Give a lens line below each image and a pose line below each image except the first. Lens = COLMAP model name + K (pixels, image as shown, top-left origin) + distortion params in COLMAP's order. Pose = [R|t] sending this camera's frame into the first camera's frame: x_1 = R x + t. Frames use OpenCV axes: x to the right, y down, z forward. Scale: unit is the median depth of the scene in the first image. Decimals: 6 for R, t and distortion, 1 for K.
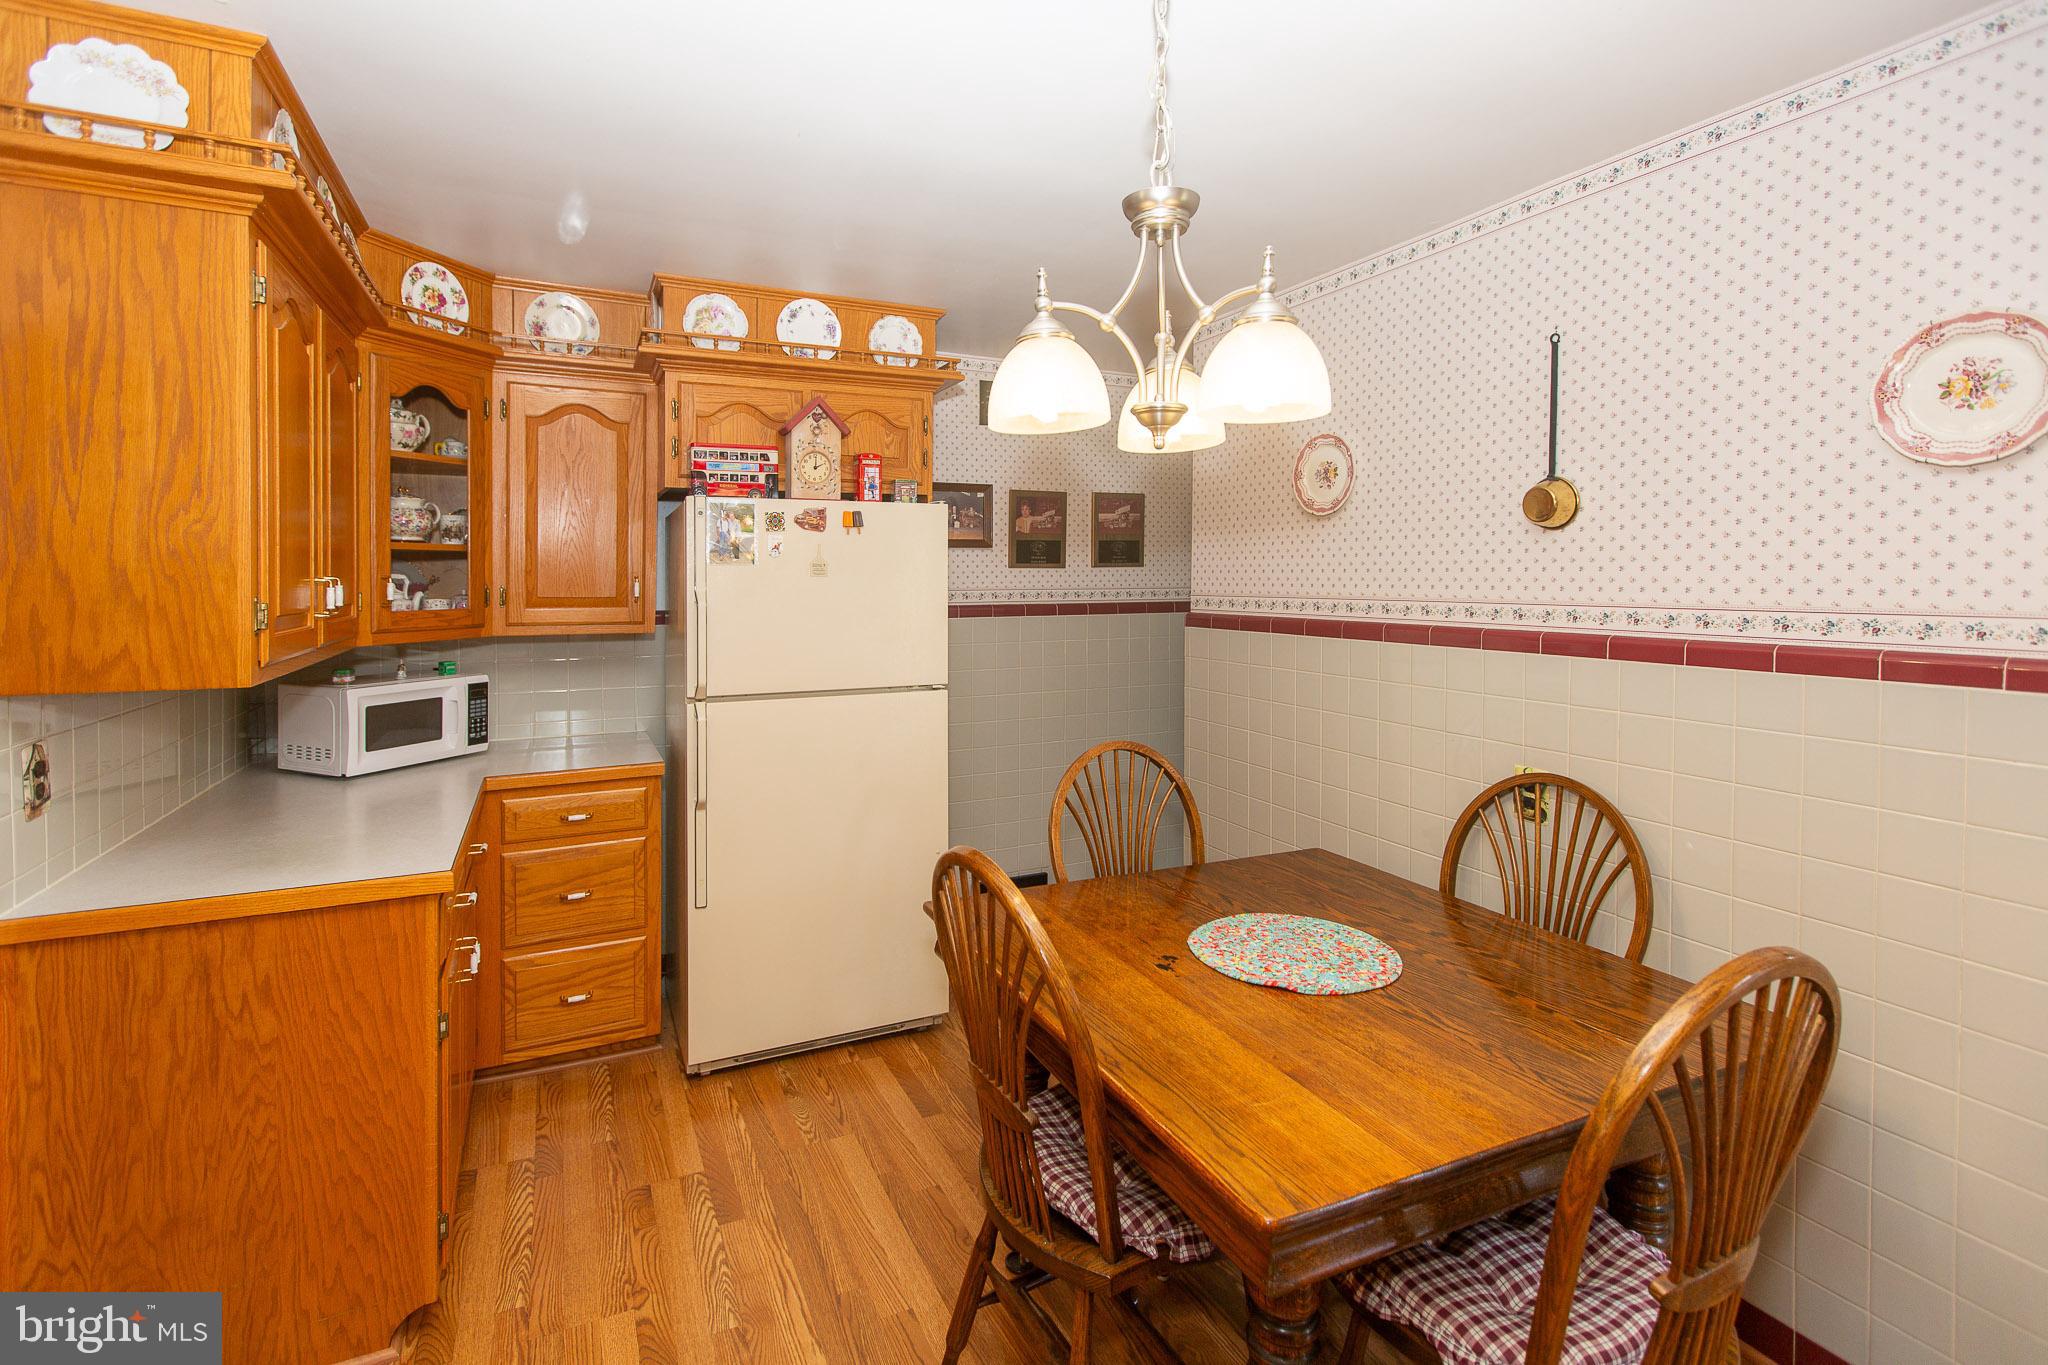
lens RADIAL K [[970.5, 0, 989.9], [0, 970.5, 605.5], [0, 0, 1]] dist [0.000814, 0.000702]
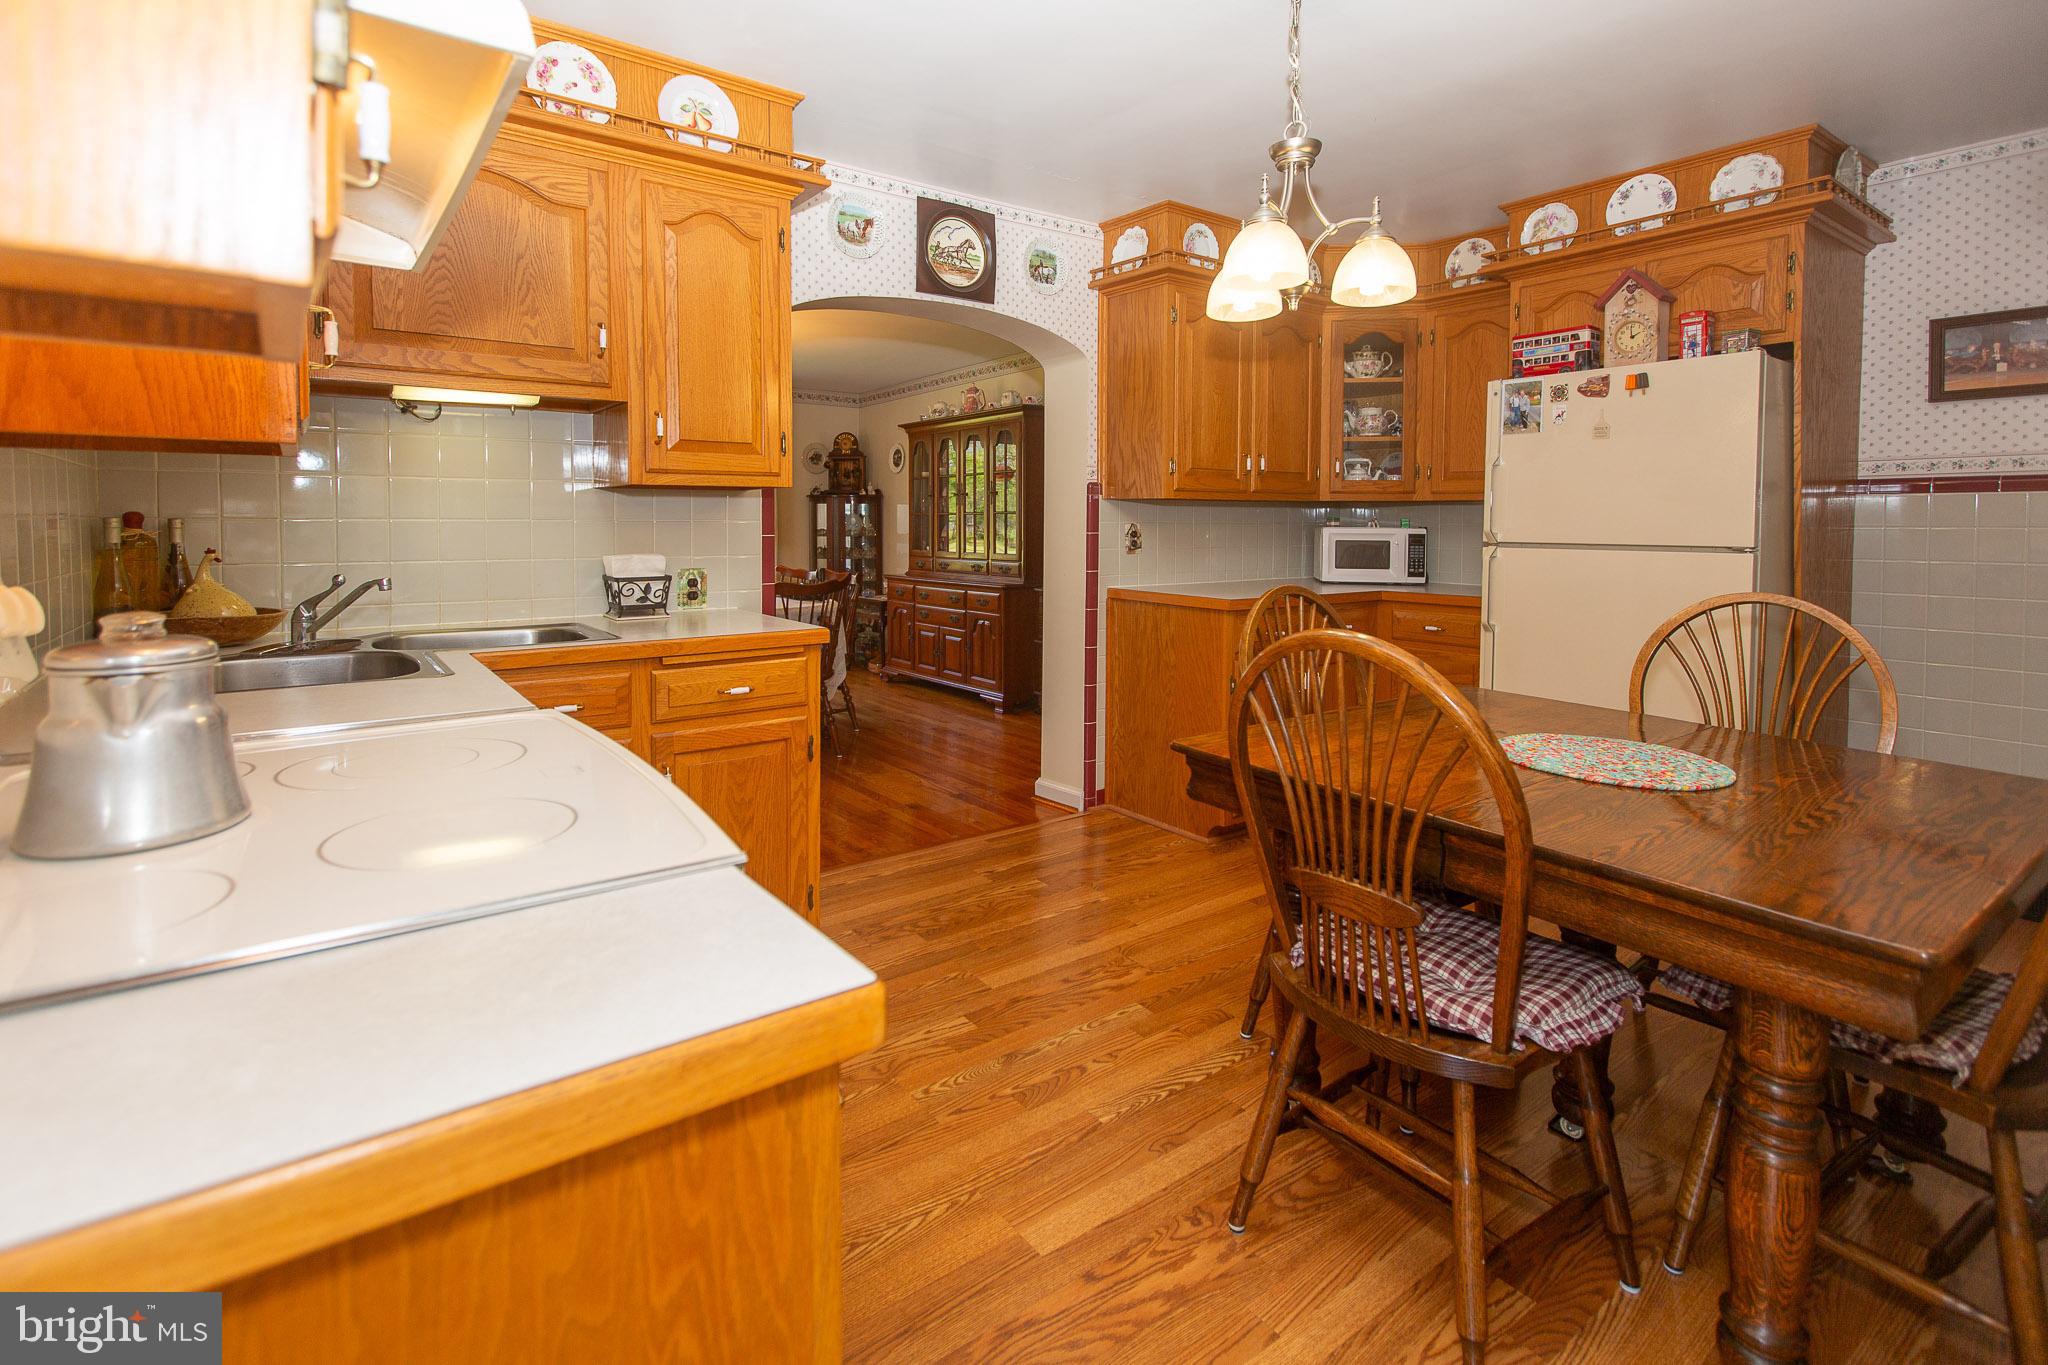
lens RADIAL K [[965.2, 0, 989.8], [0, 965.2, 634.9], [0, 0, 1]] dist [0.001617, -0.000150]
pose [[0.177482, 0.112685, -0.977652, 0.805929], [-0.037729, 0.993472, 0.107659, 0.100778], [0.983401, 0.017779, 0.180574, 0.119519]]
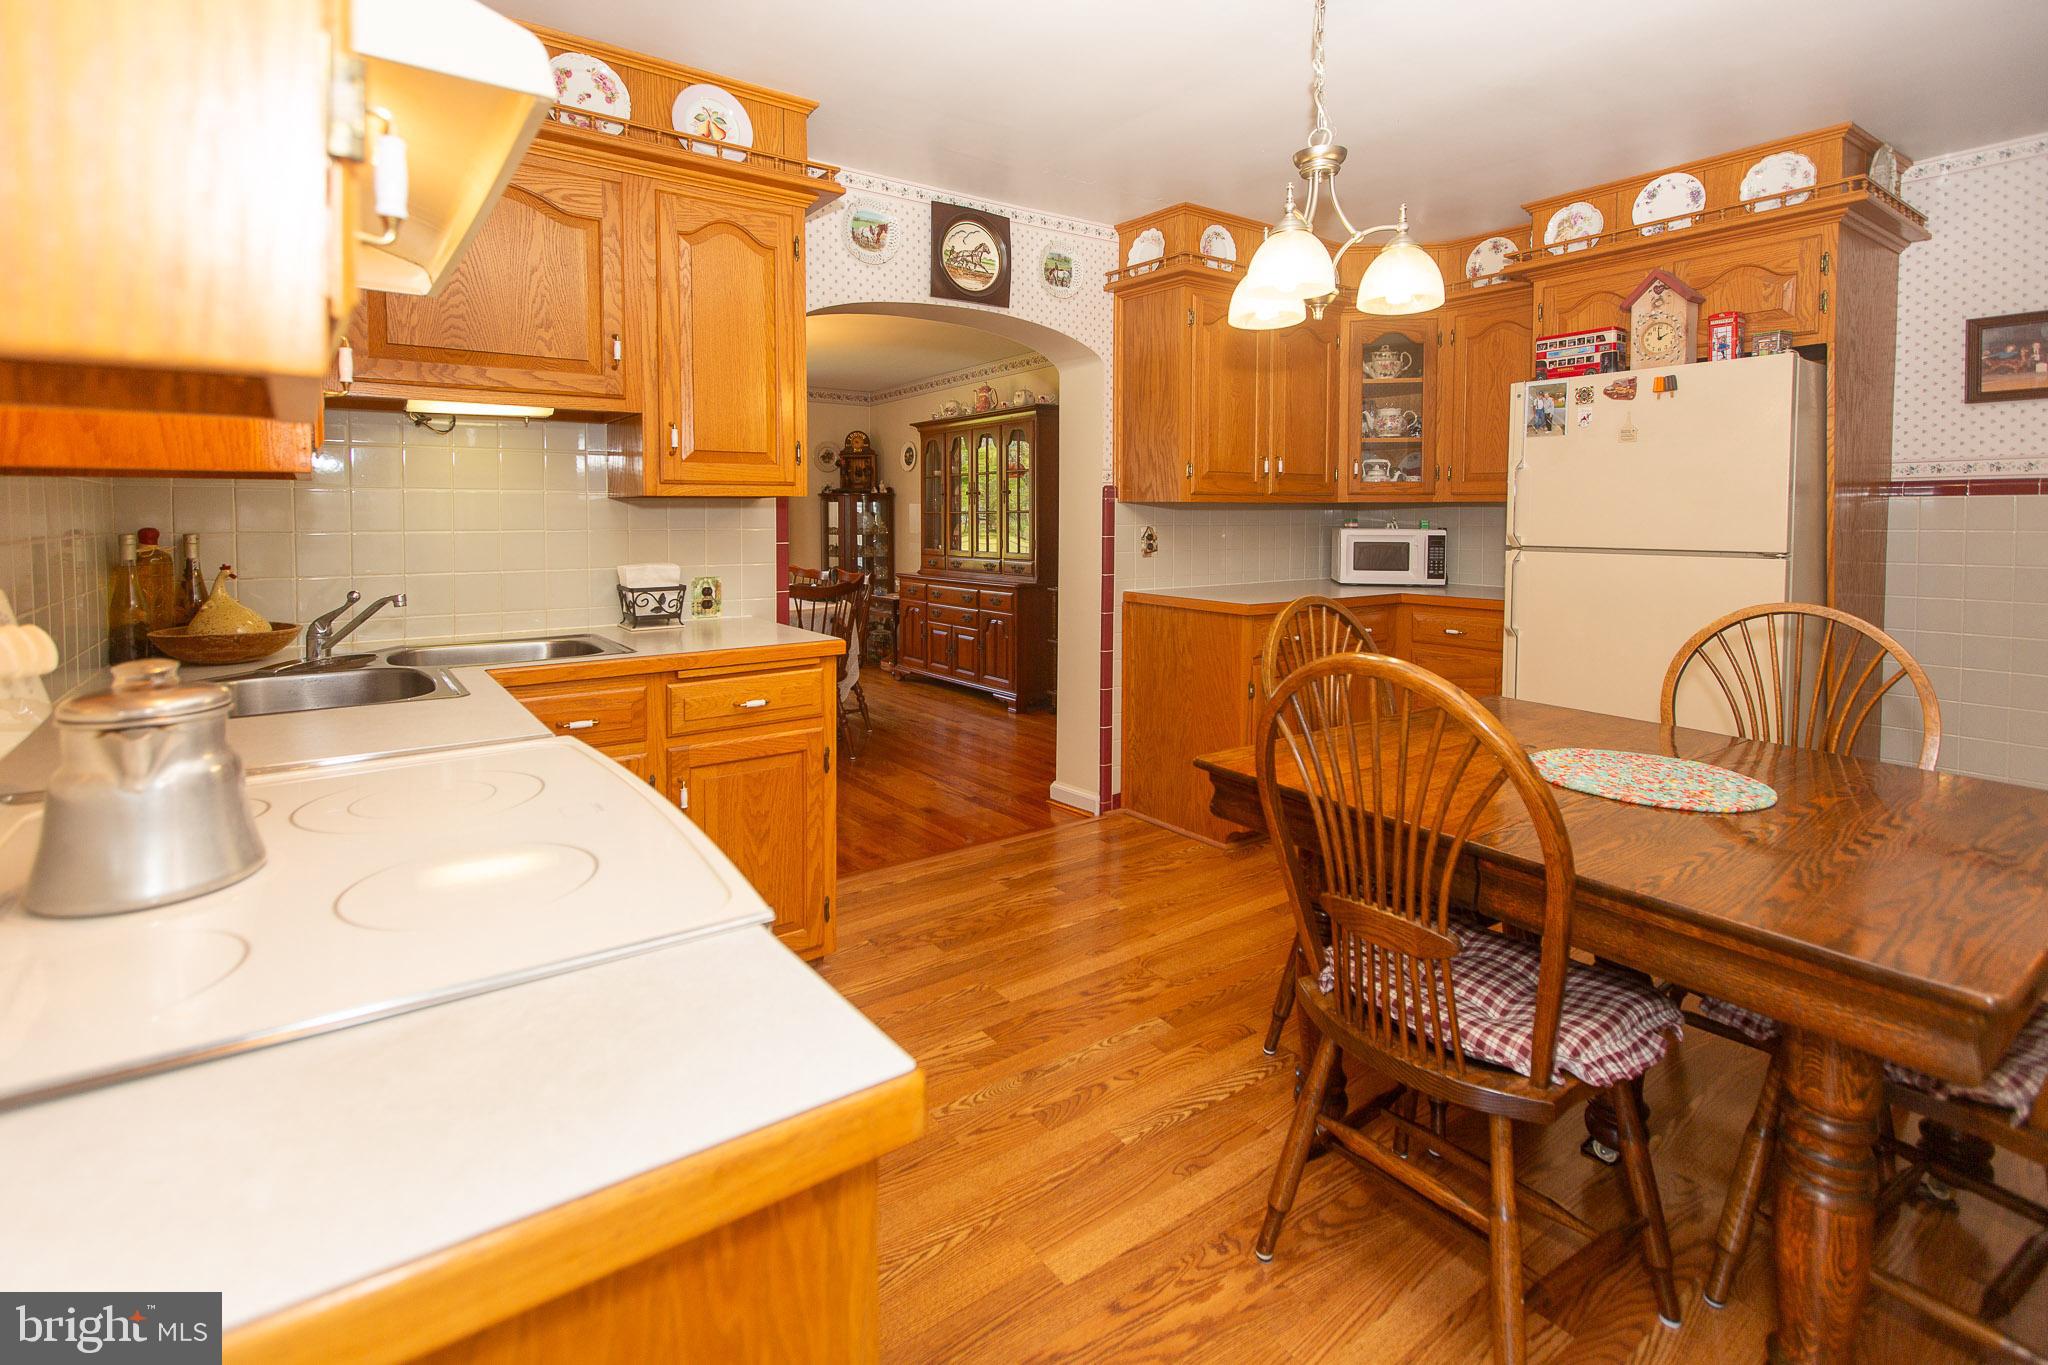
lens RADIAL K [[964.0, 0, 988.3], [0, 964.0, 624.9], [0, 0, 1]] dist [0.002051, -0.000485]
pose [[0.167301, 0.111809, -0.979545, 0.789714], [-0.033173, 0.993624, 0.107750, 0.081534], [0.985348, 0.014467, 0.169944, 0.112571]]
